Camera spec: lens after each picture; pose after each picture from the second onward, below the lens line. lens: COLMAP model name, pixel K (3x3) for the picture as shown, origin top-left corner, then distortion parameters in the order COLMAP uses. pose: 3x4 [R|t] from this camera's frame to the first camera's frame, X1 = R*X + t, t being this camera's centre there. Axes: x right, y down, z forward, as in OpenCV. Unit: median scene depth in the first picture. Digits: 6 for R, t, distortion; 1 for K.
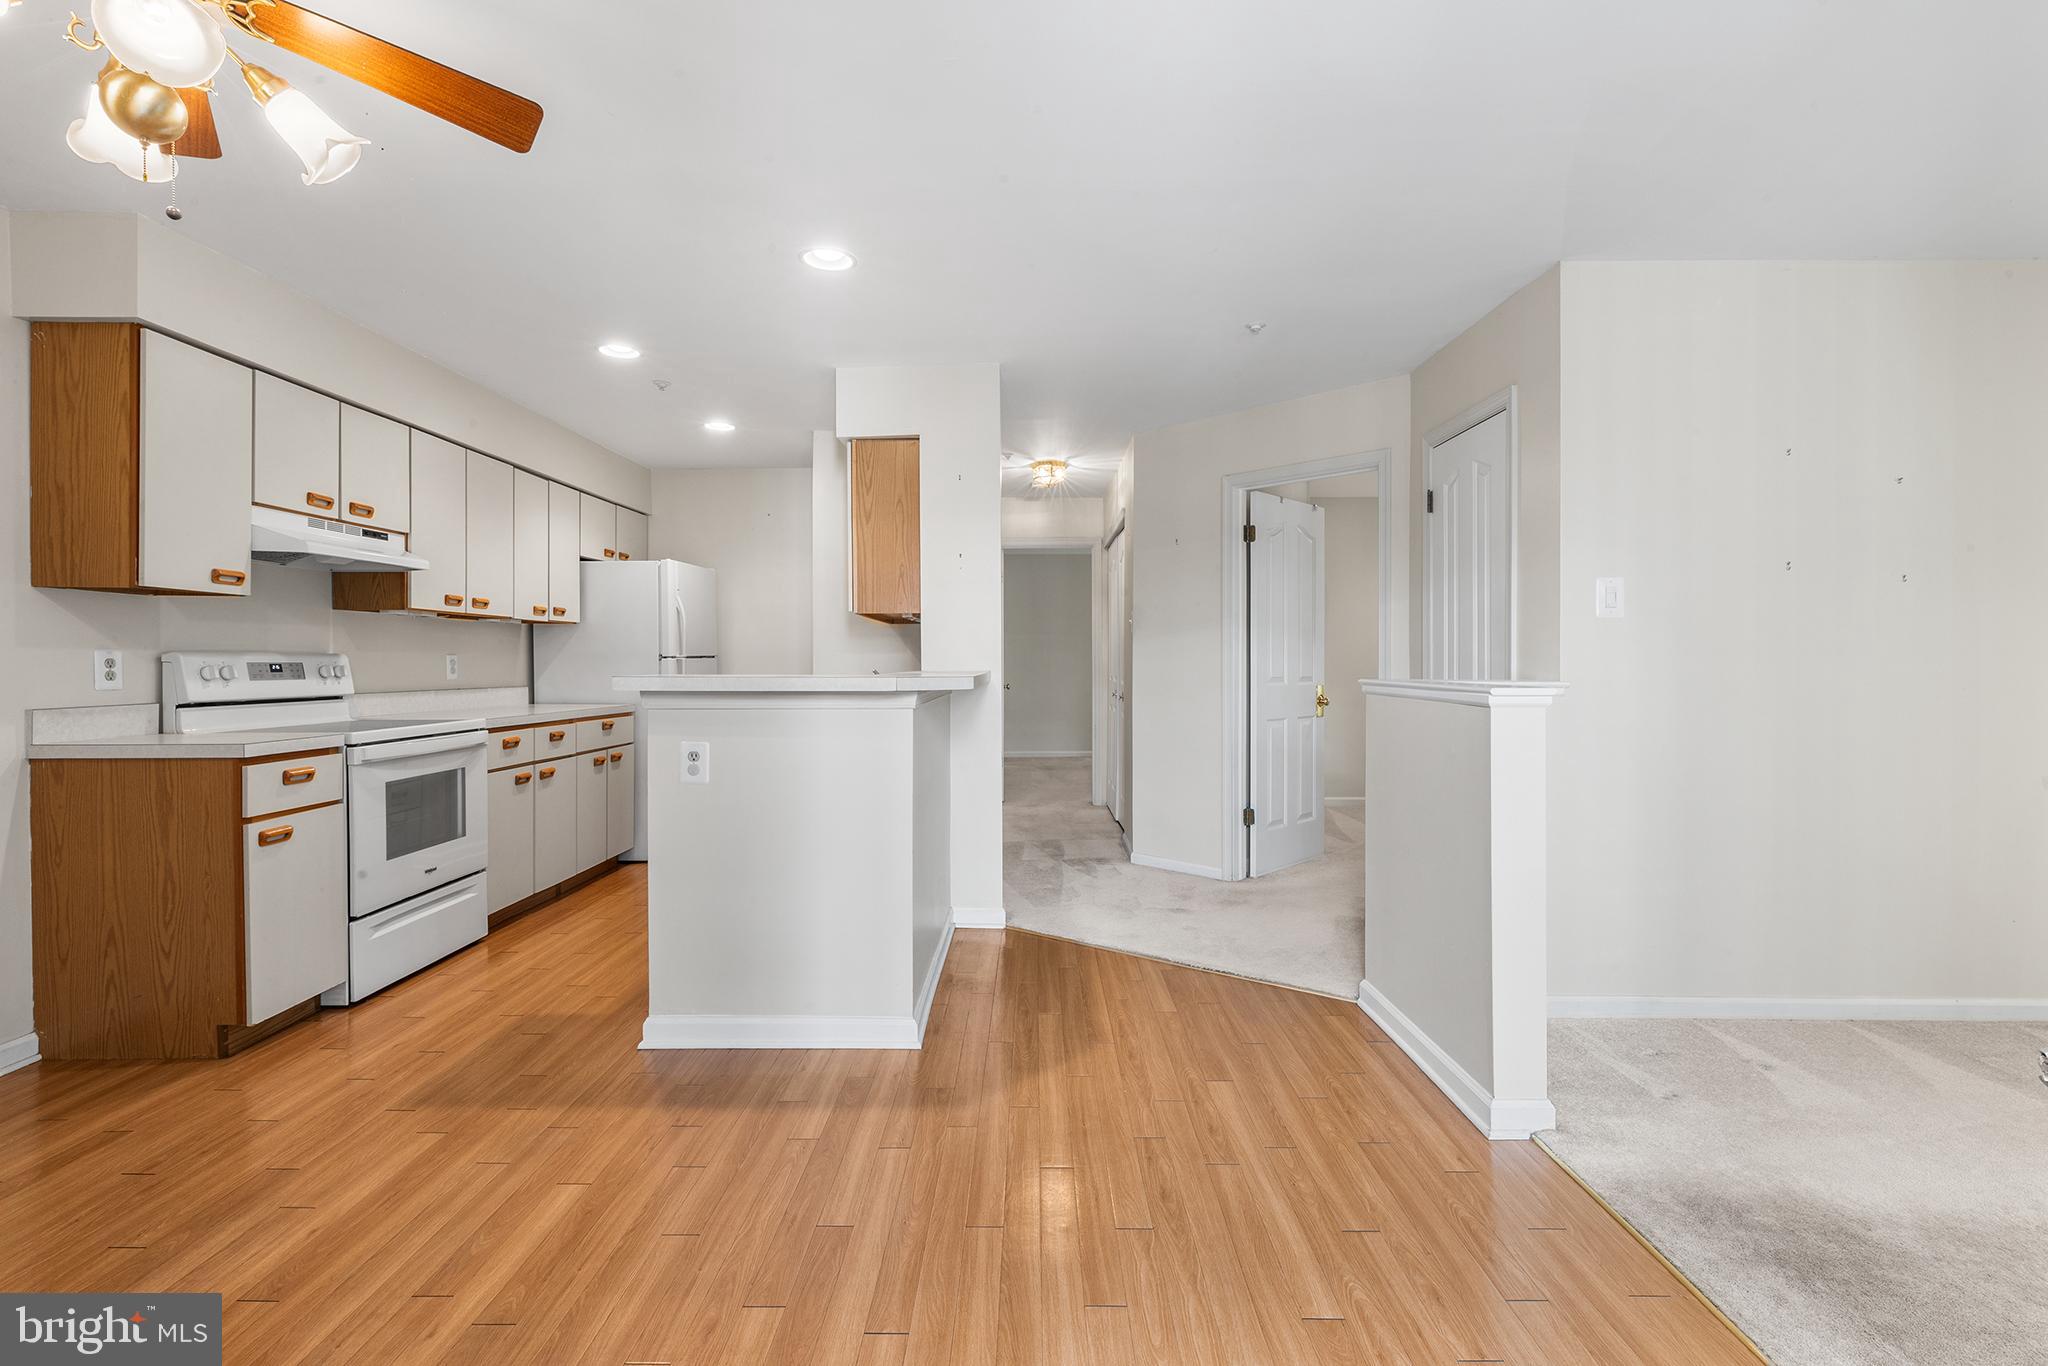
lens RADIAL K [[925.0, 0, 1027.3], [0, 925.0, 666.5], [0, 0, 1]] dist [0.002431, -0.000020]
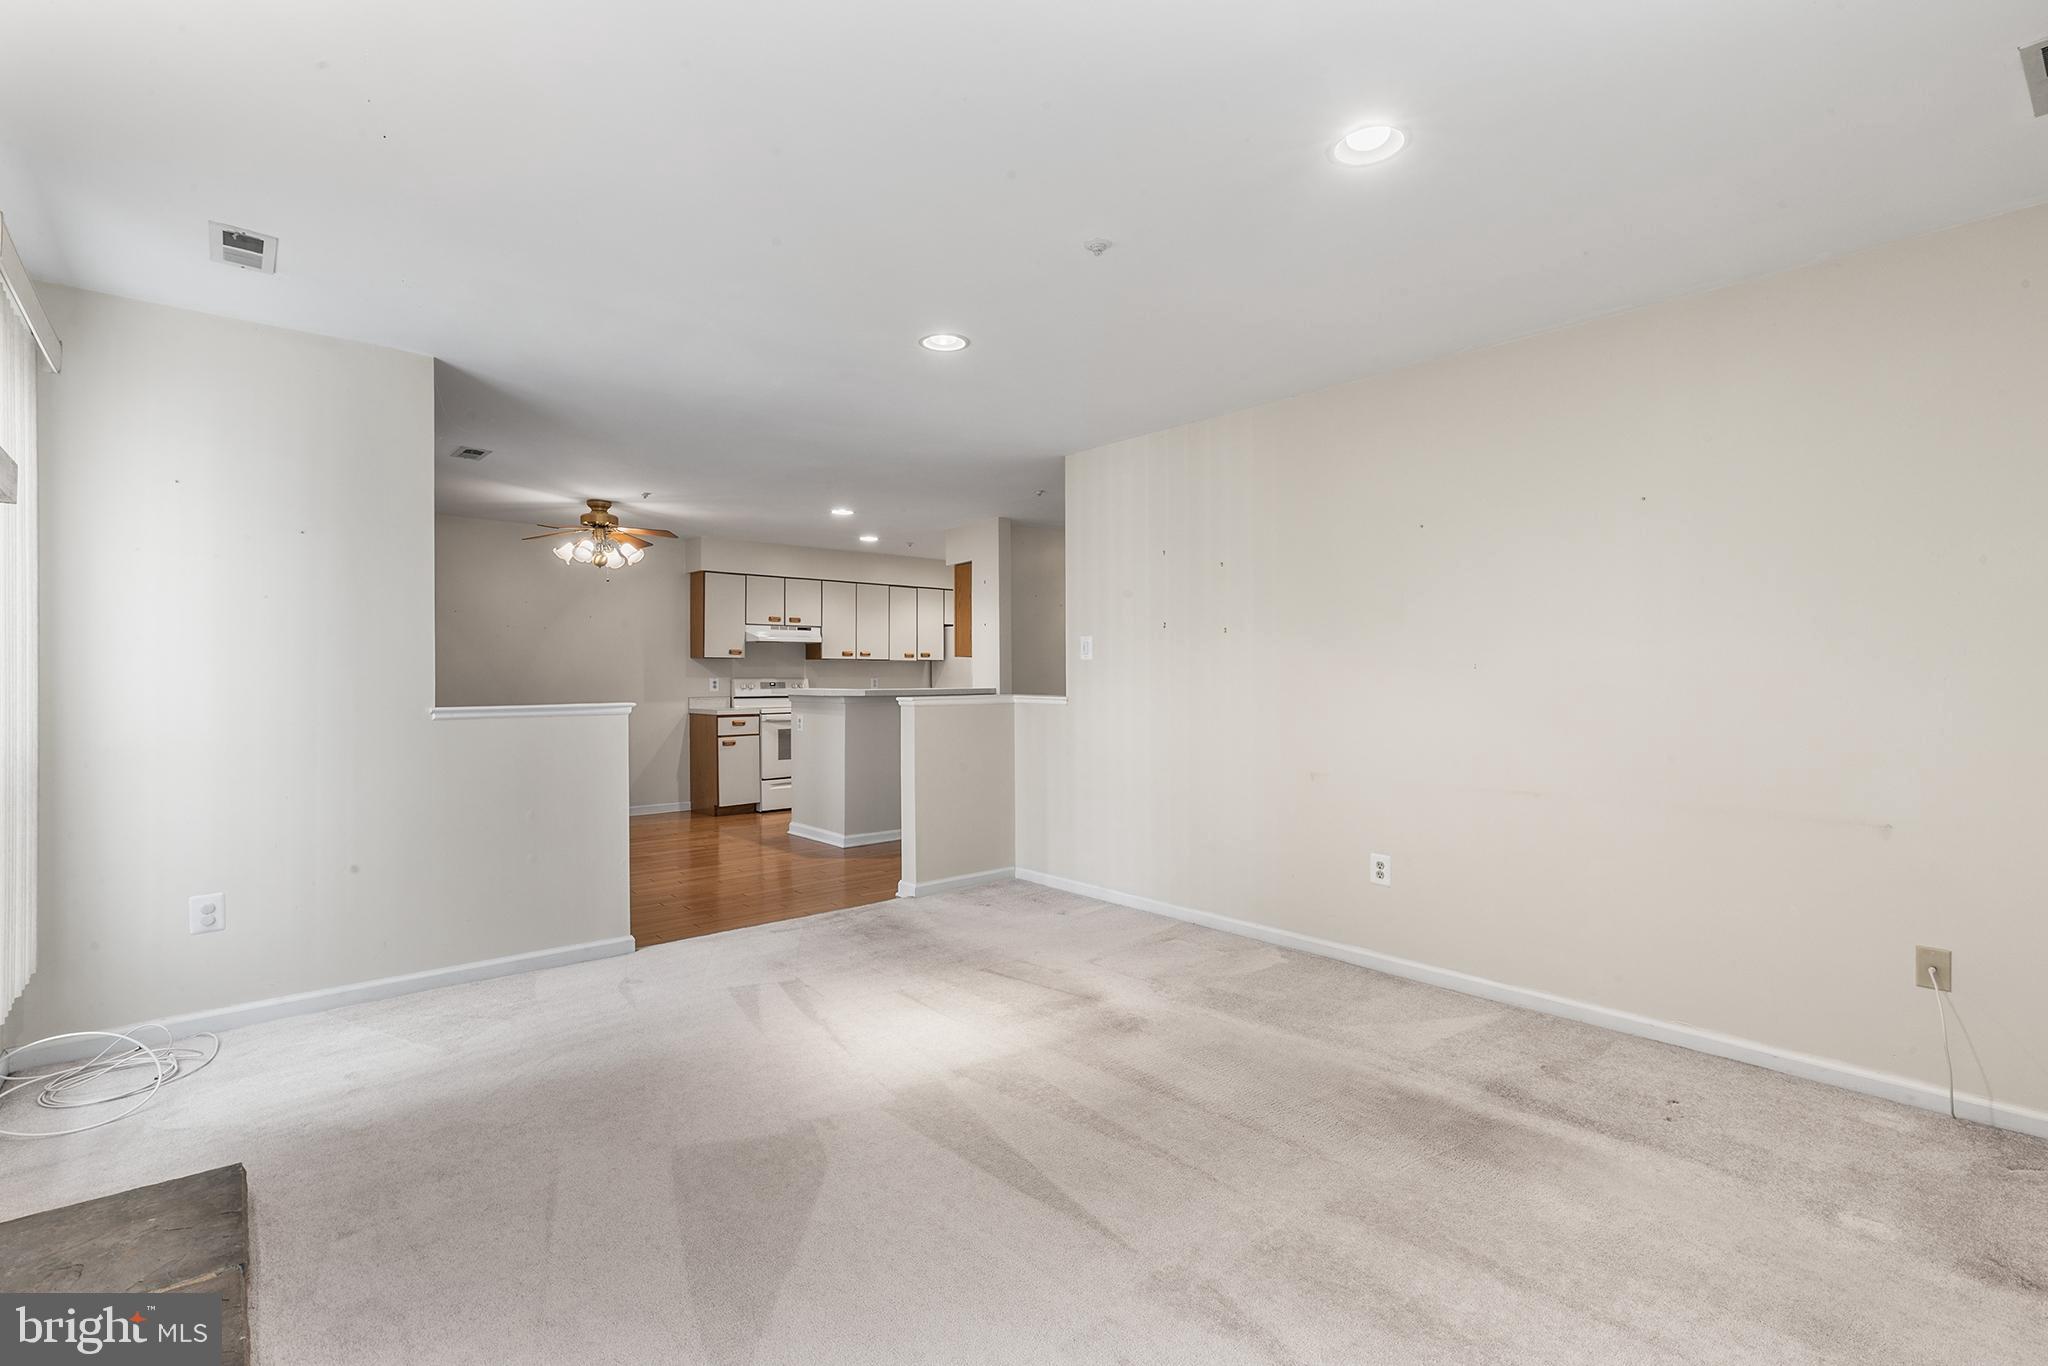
lens RADIAL K [[925.0, 0, 1036.1], [0, 925.0, 689.5], [0, 0, 1]] dist [0.002431, -0.000020]
pose [[0.669532, 0.009067, -0.742728, 1.715654], [-0.002628, 0.999948, 0.009837, -0.012608], [0.742779, -0.004634, 0.669521, -0.186423]]
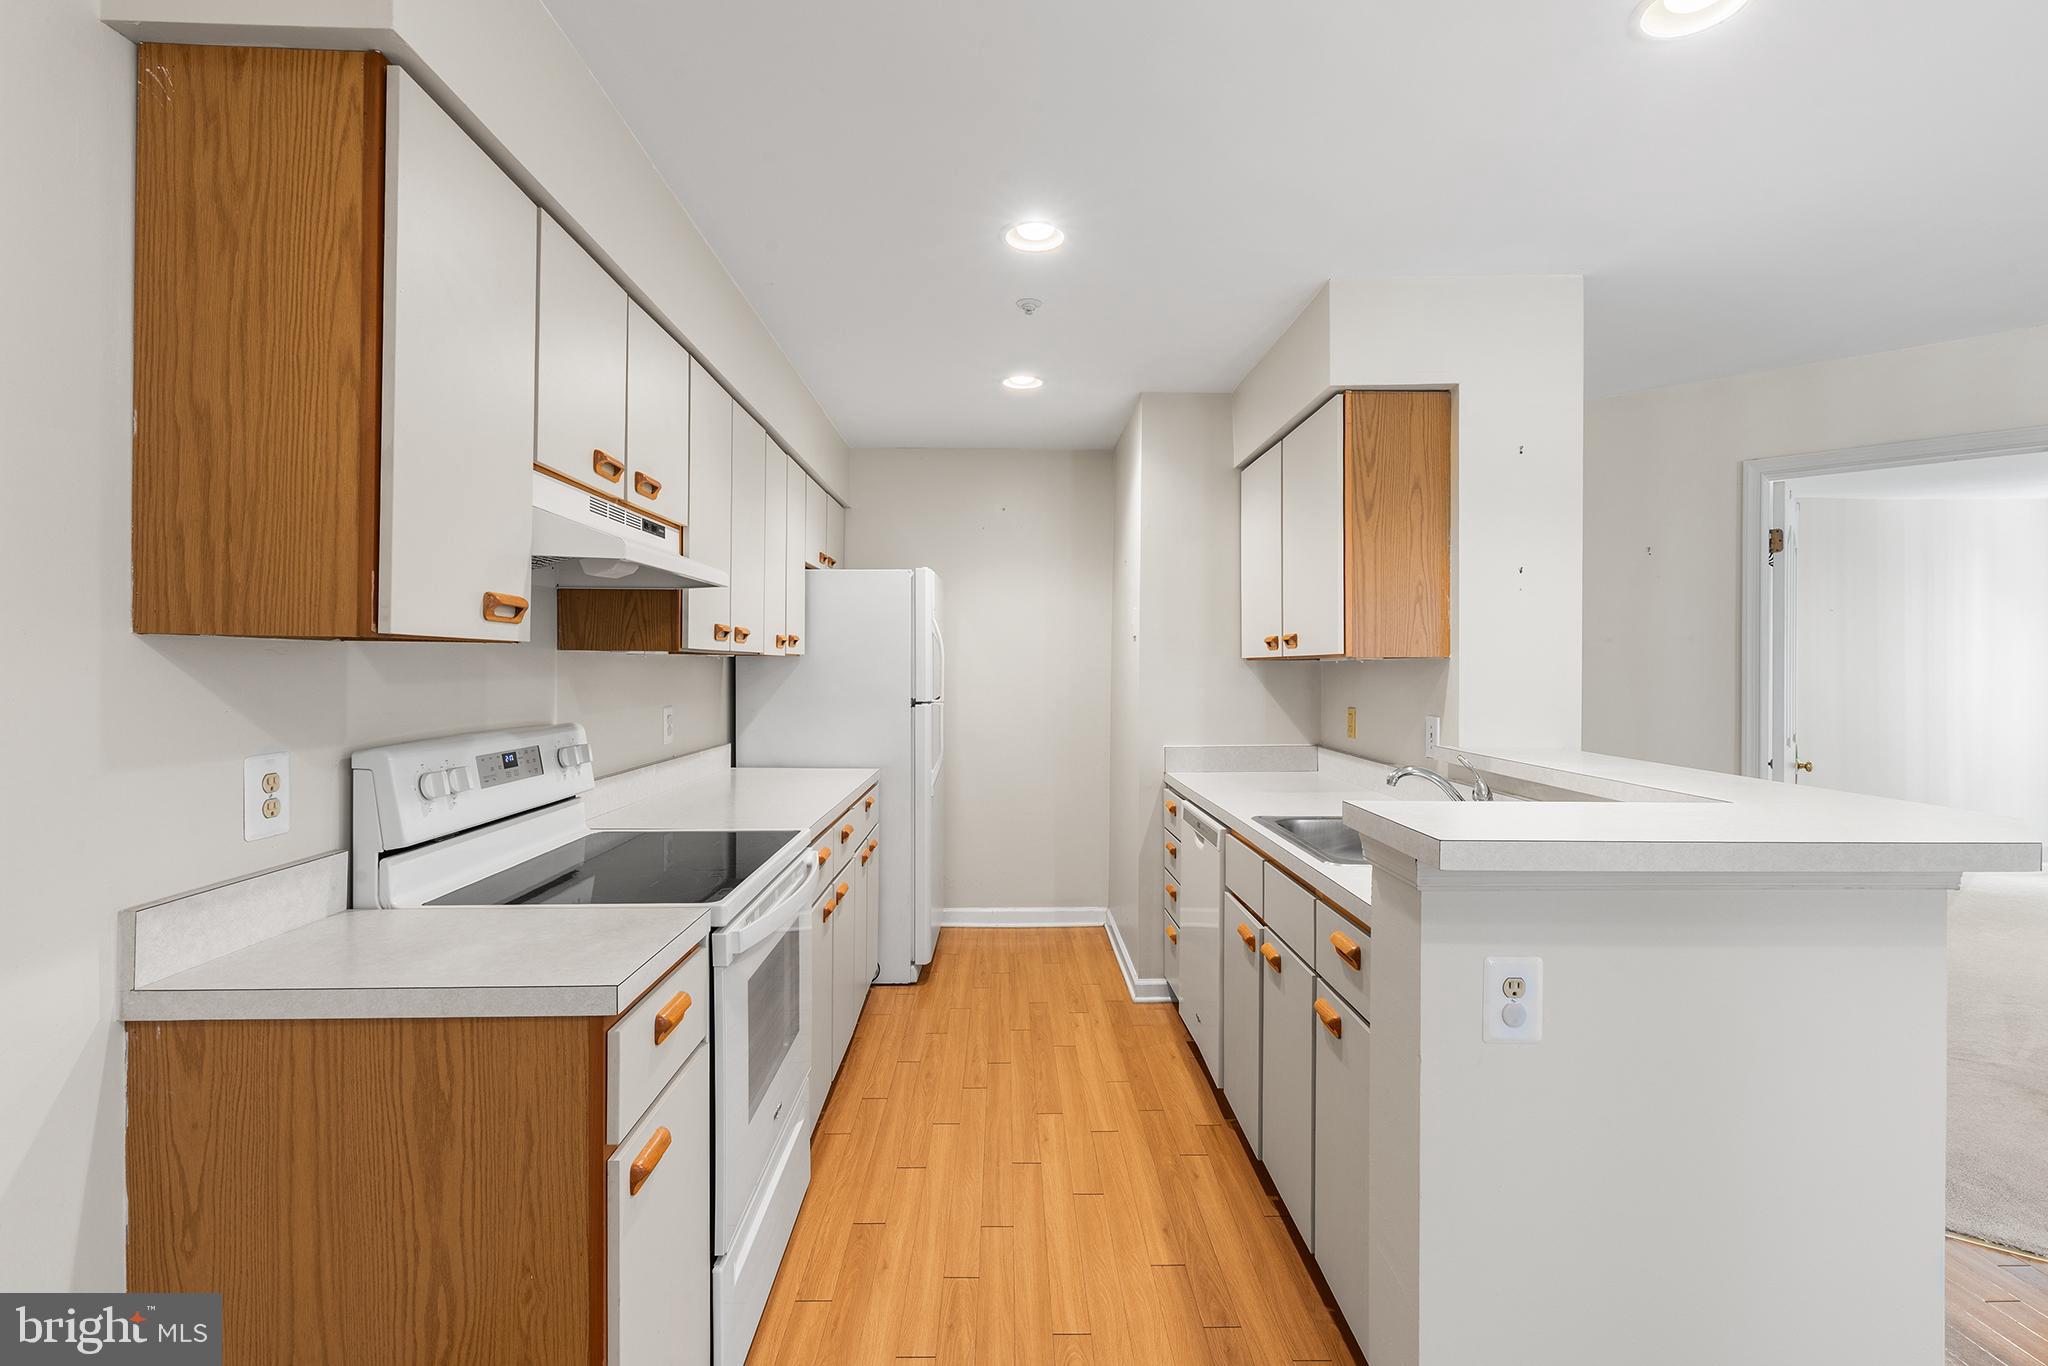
lens RADIAL K [[925.0, 0, 1025.7], [0, 925.0, 668.3], [0, 0, 1]] dist [0.002431, -0.000020]
pose [[0.999451, 0.006704, 0.032440, -0.558901], [-0.006623, 0.999975, -0.002606, -0.060282], [-0.032457, 0.002390, 0.999470, 0.457729]]
